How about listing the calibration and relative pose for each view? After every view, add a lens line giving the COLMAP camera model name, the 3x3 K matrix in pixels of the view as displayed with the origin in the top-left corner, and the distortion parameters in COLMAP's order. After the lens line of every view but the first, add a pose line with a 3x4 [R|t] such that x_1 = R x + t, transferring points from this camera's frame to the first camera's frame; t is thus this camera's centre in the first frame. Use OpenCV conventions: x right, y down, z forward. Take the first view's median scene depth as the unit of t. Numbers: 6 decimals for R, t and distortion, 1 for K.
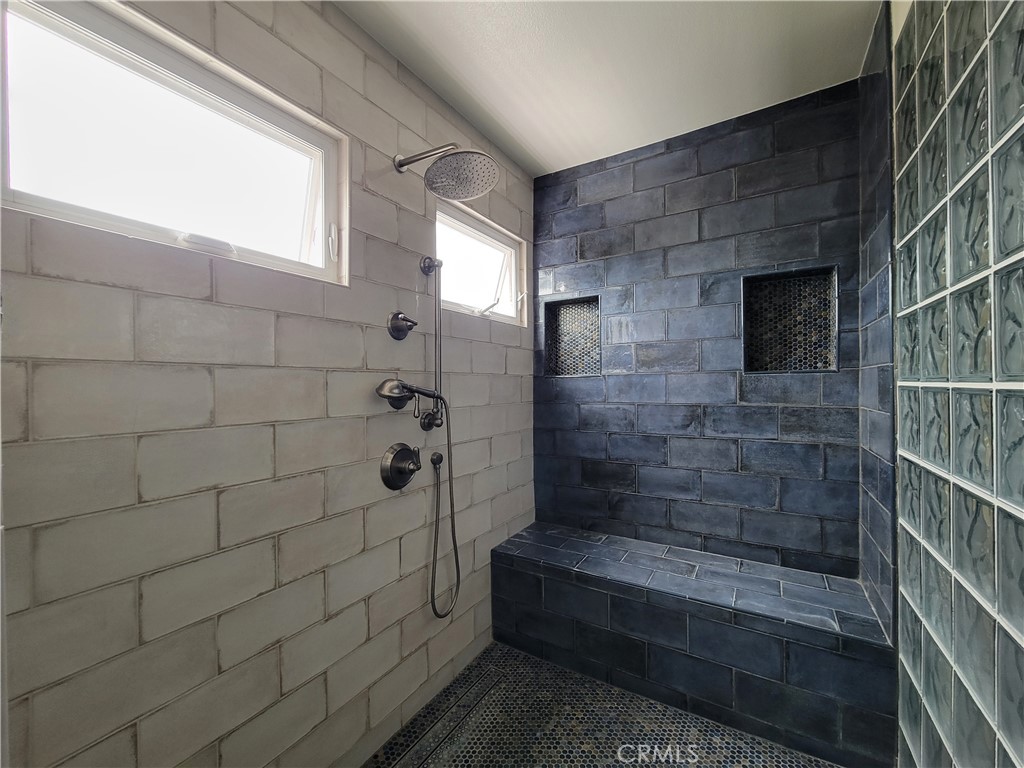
lens RADIAL K [[418.2, 0, 507.9], [0, 418.2, 387.4], [0, 0, 1]] dist [-0.000805, 0.000114]
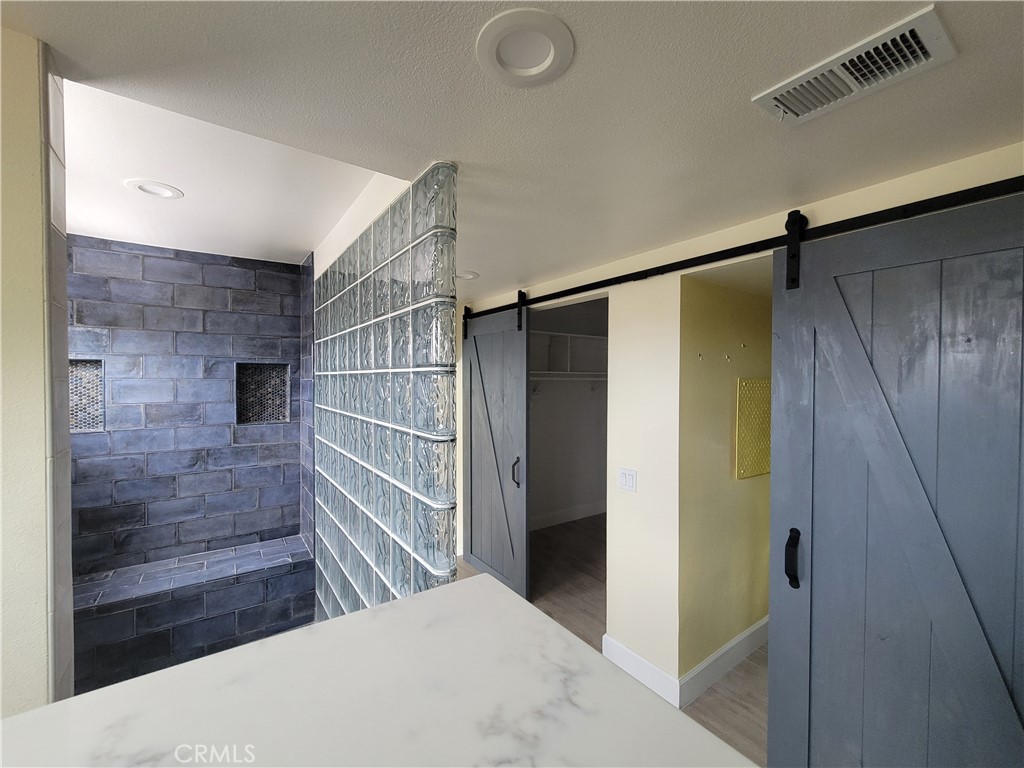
lens RADIAL K [[418.2, 0, 504.1], [0, 418.2, 385.4], [0, 0, 1]] dist [-0.000805, 0.000114]
pose [[0.406761, -0.002878, 0.913530, -0.434872], [-0.003544, 0.999983, 0.004728, -0.190857], [-0.913528, -0.005161, 0.406744, -0.518987]]
